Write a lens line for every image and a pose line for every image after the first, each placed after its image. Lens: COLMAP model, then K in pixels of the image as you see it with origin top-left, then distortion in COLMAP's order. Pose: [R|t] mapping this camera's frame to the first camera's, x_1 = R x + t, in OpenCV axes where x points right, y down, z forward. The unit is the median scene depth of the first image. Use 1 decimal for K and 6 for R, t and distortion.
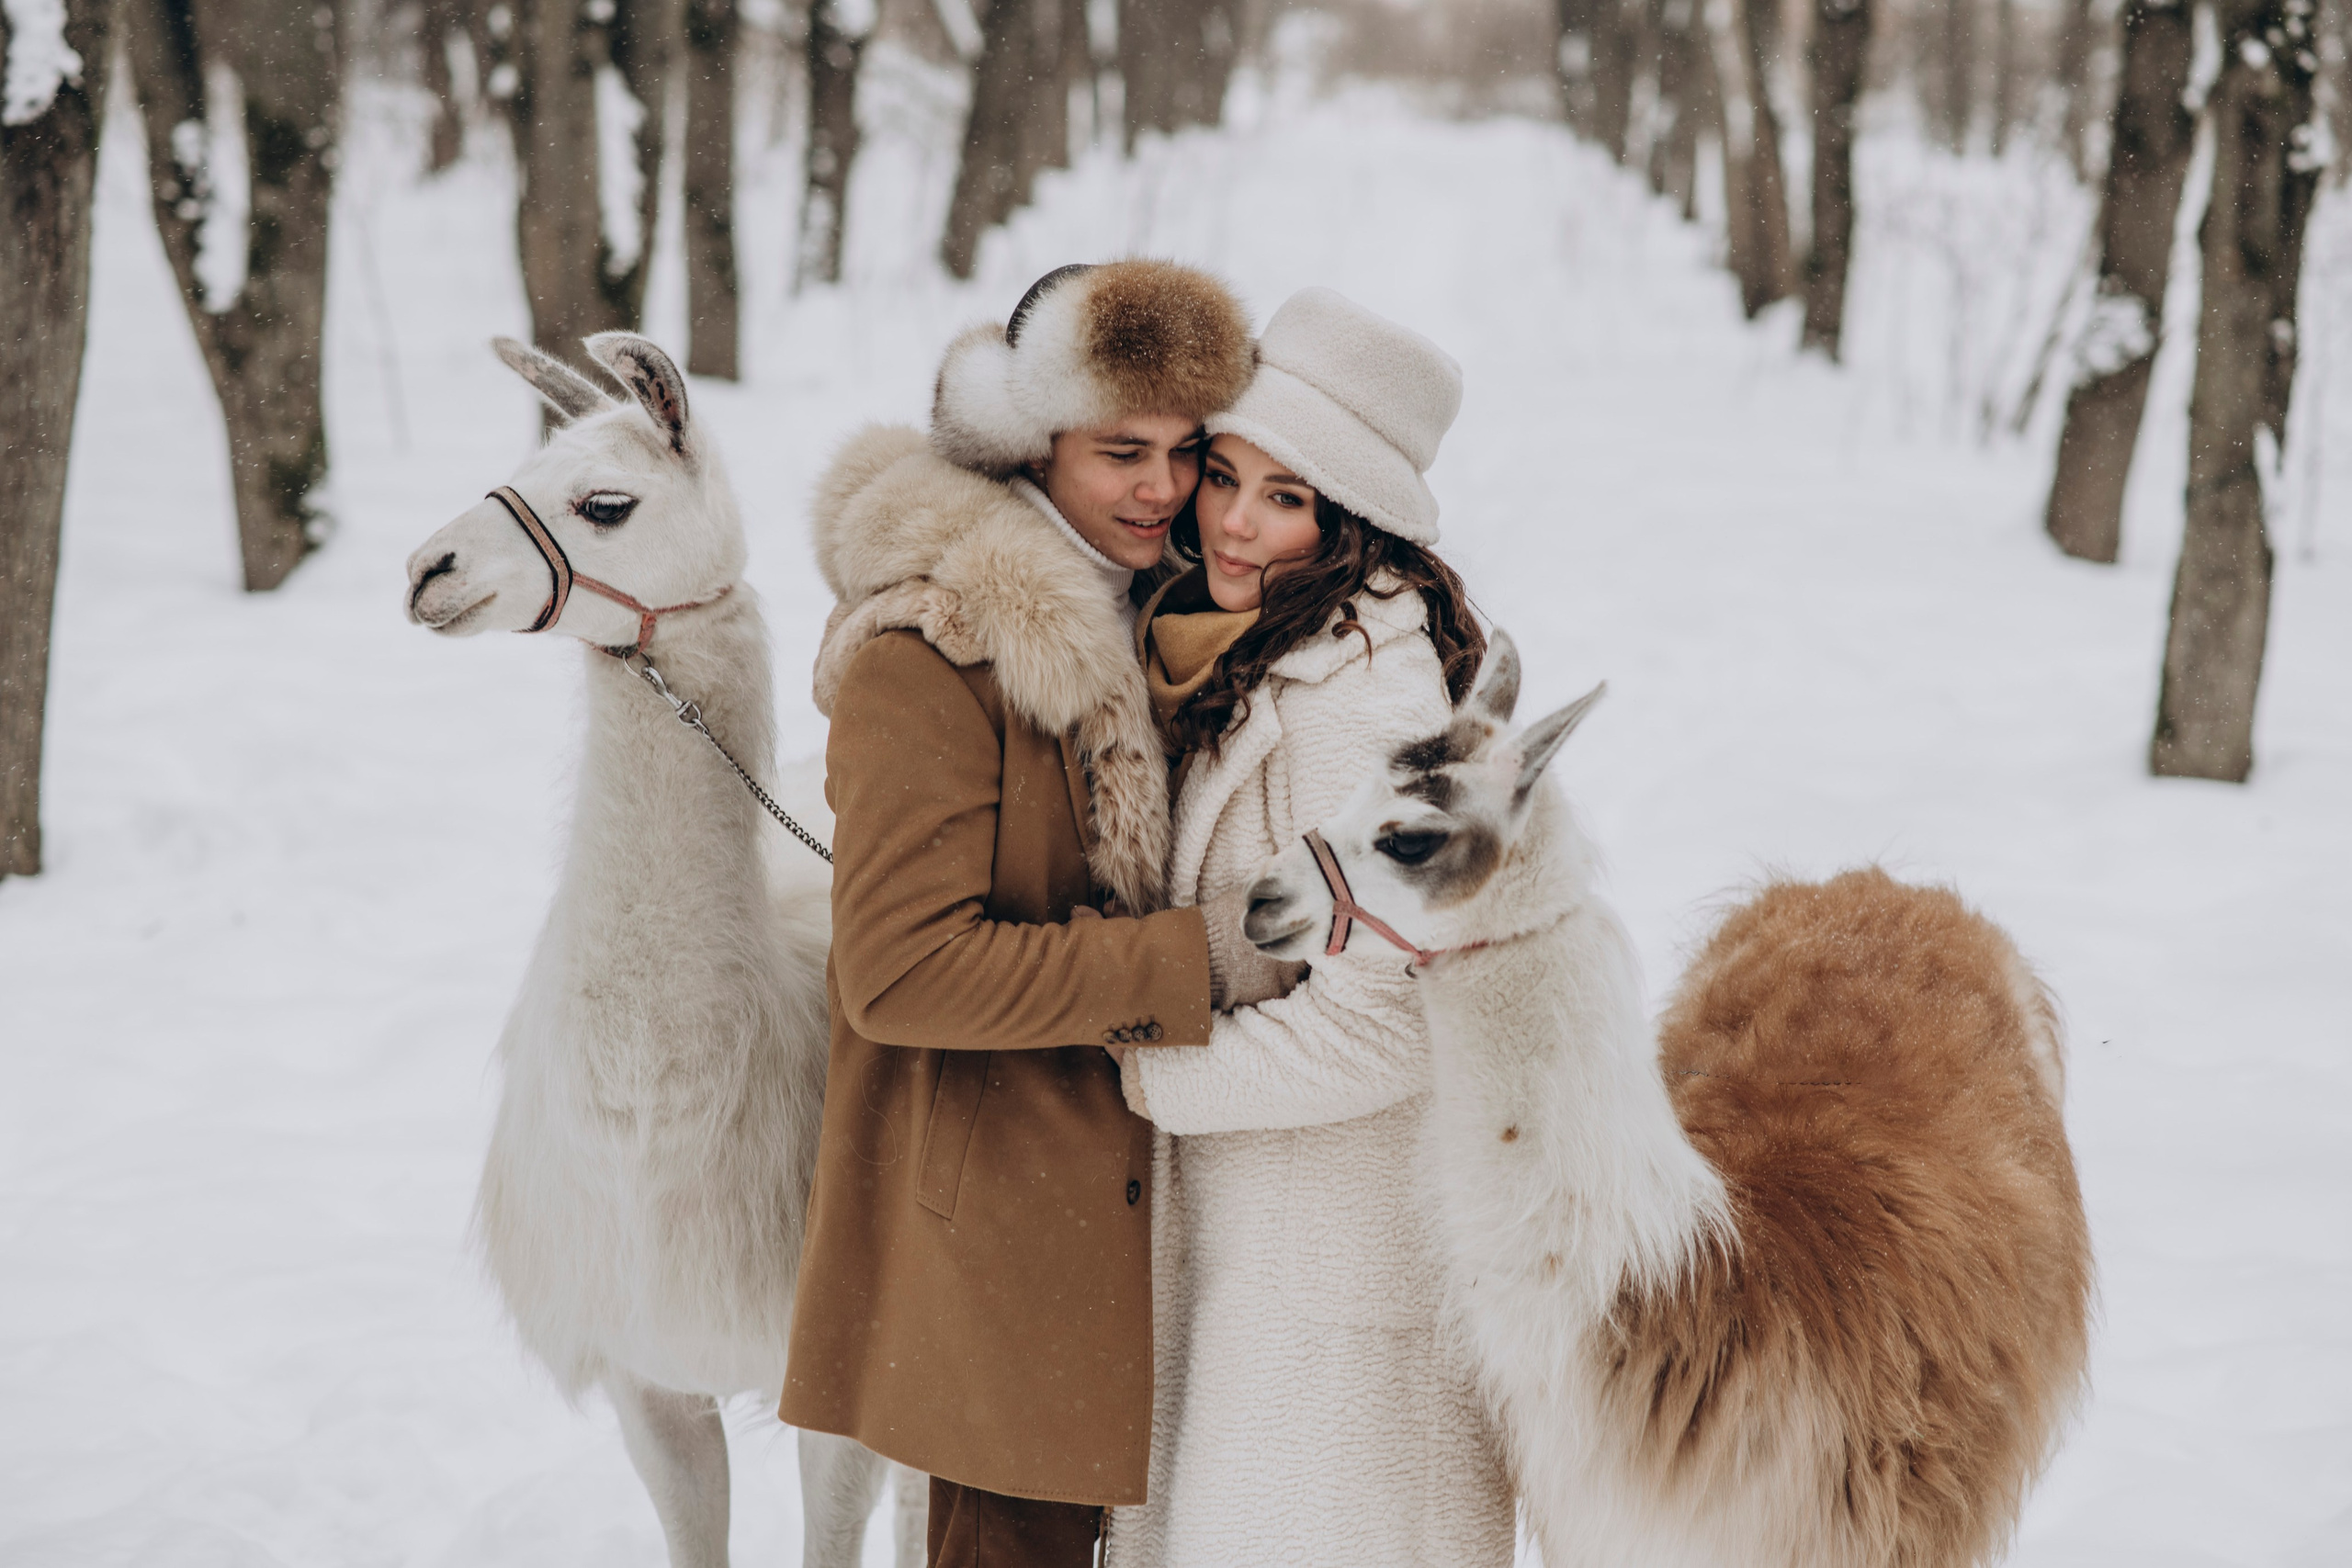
lens RADIAL K [[5677.2, 0, 1176.0], [0, 5677.2, 784.0], [0, 0, 1]] dist [-0.023330, -0.342371]
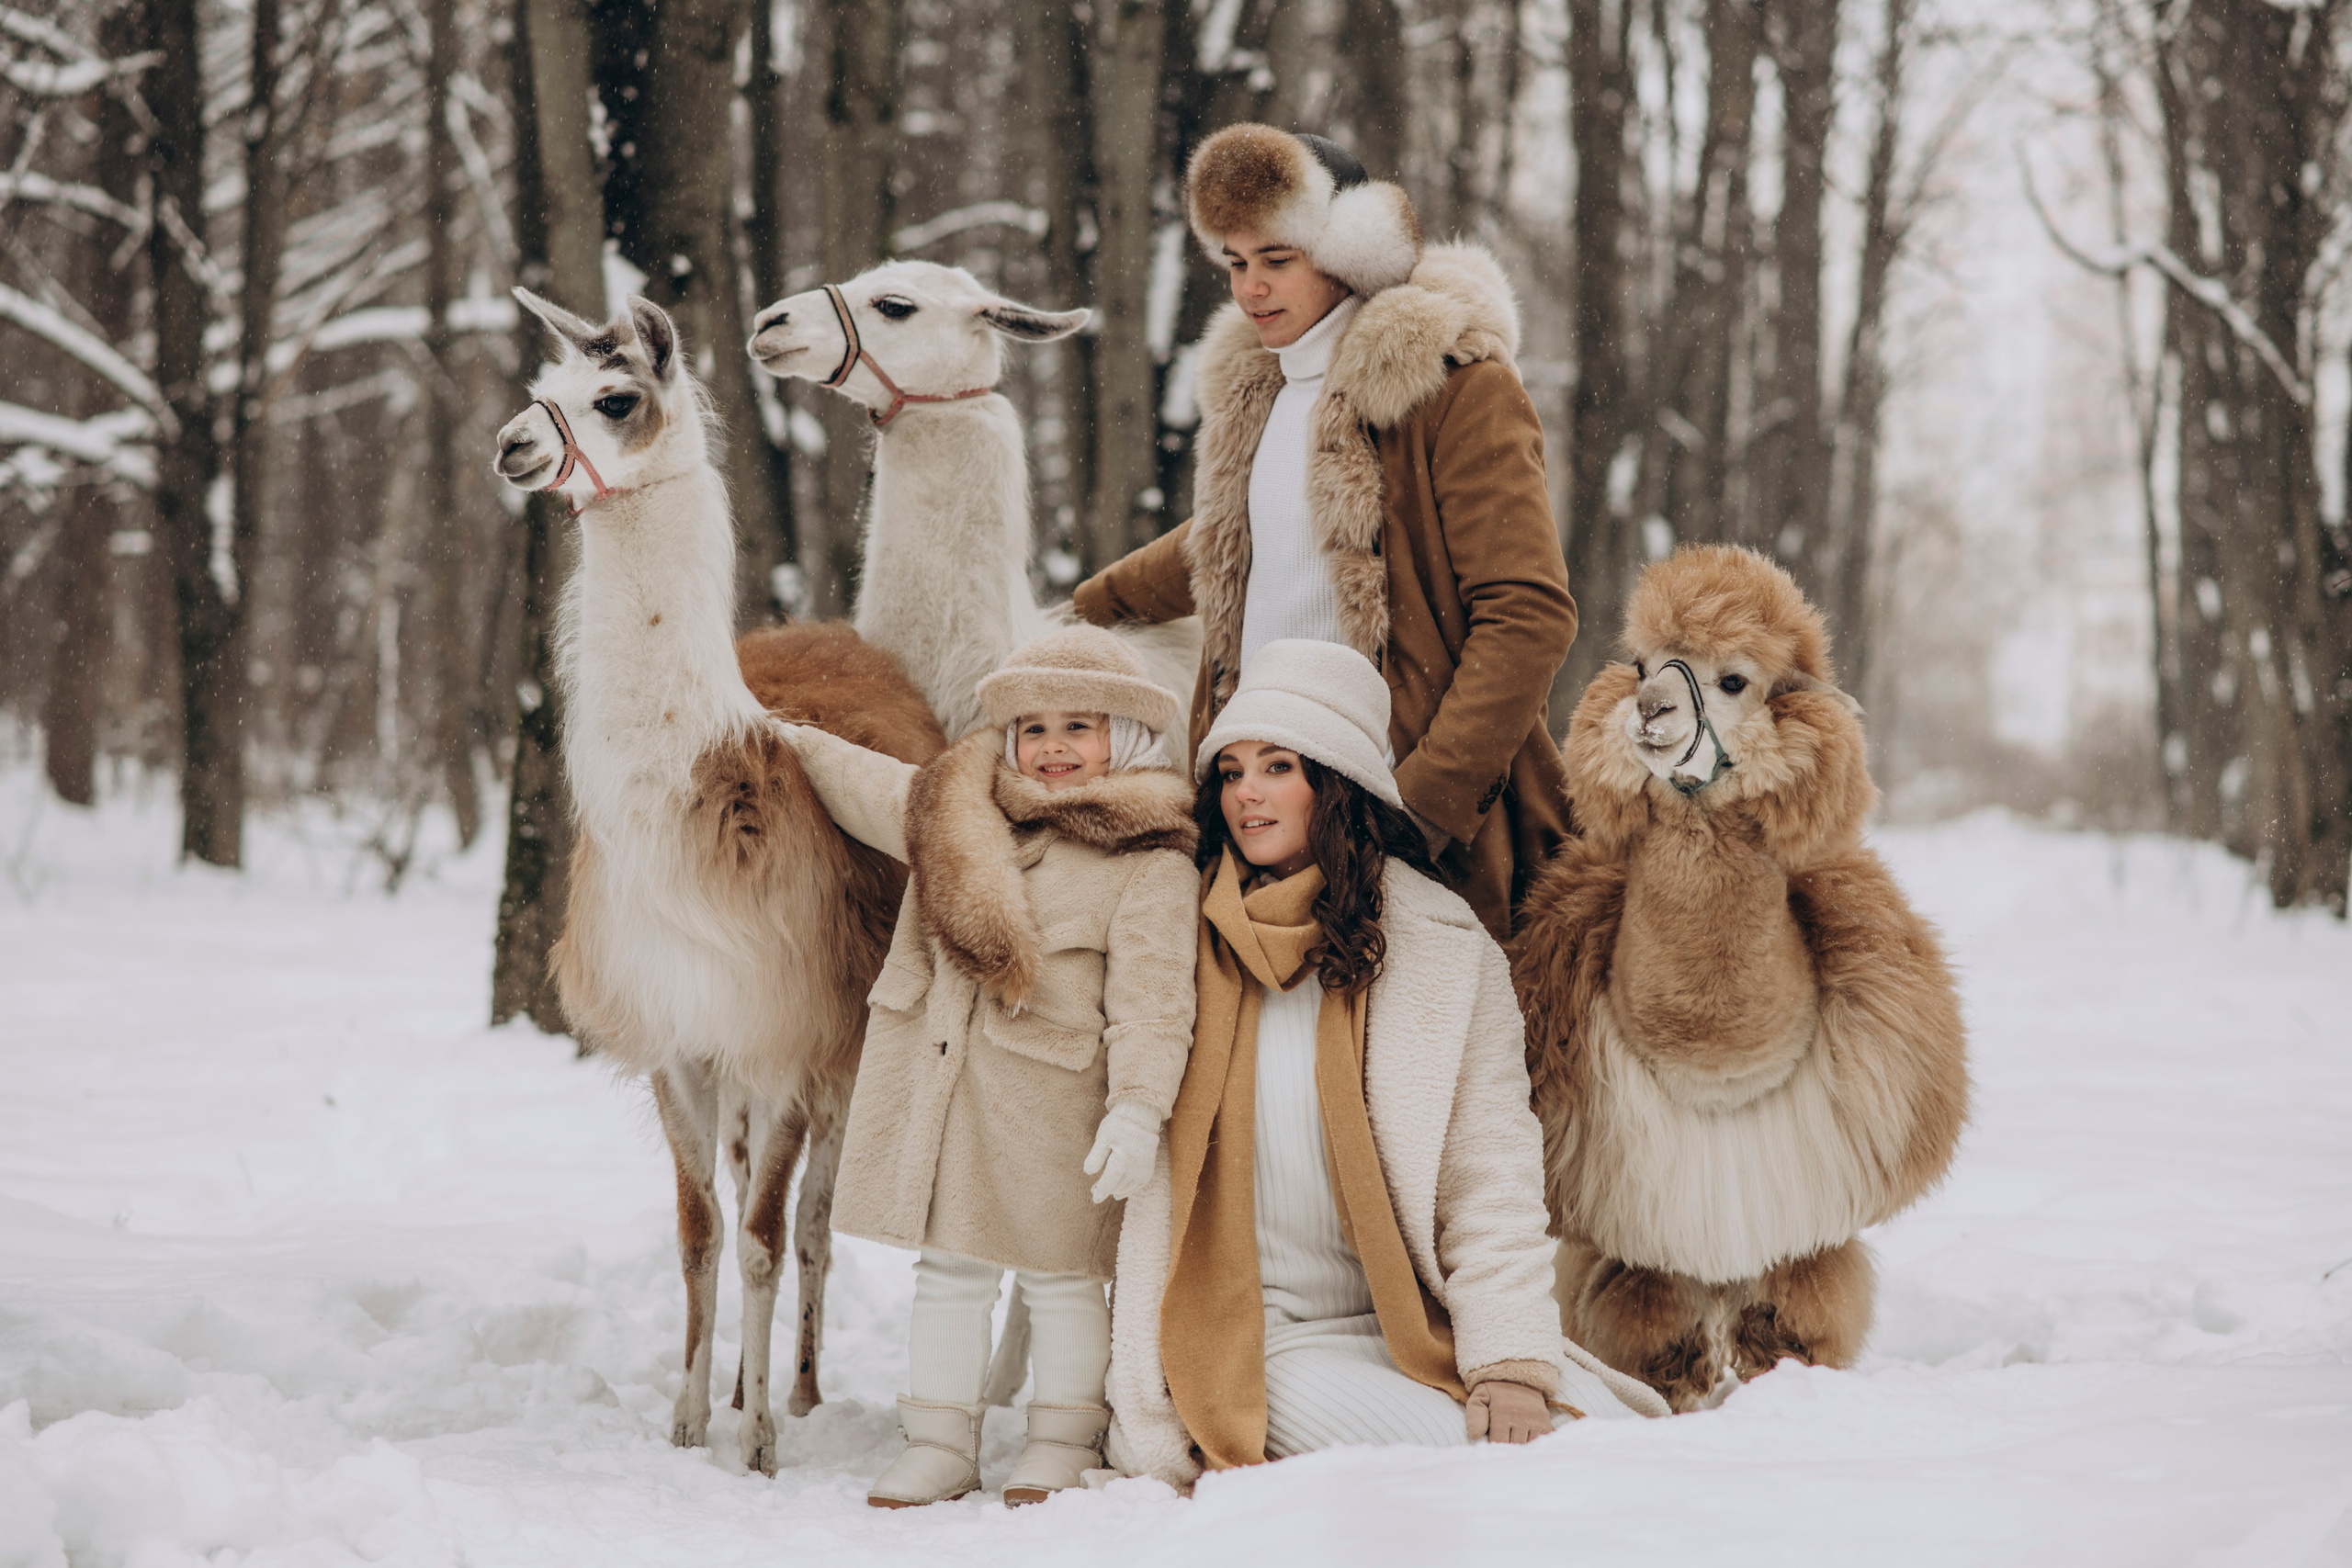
lens RADIAL K [[5677.2, 0, 1176.0], [0, 5677.2, 784.0], [0, 0, 1]] dist [-0.023330, -0.342371]
pose [[0.993148, -0.006286, -0.116698, 0.058646], [-0.010169, 0.990116, -0.139882, 0.128518], [0.116424, 0.140110, 0.983267, -0.186568]]
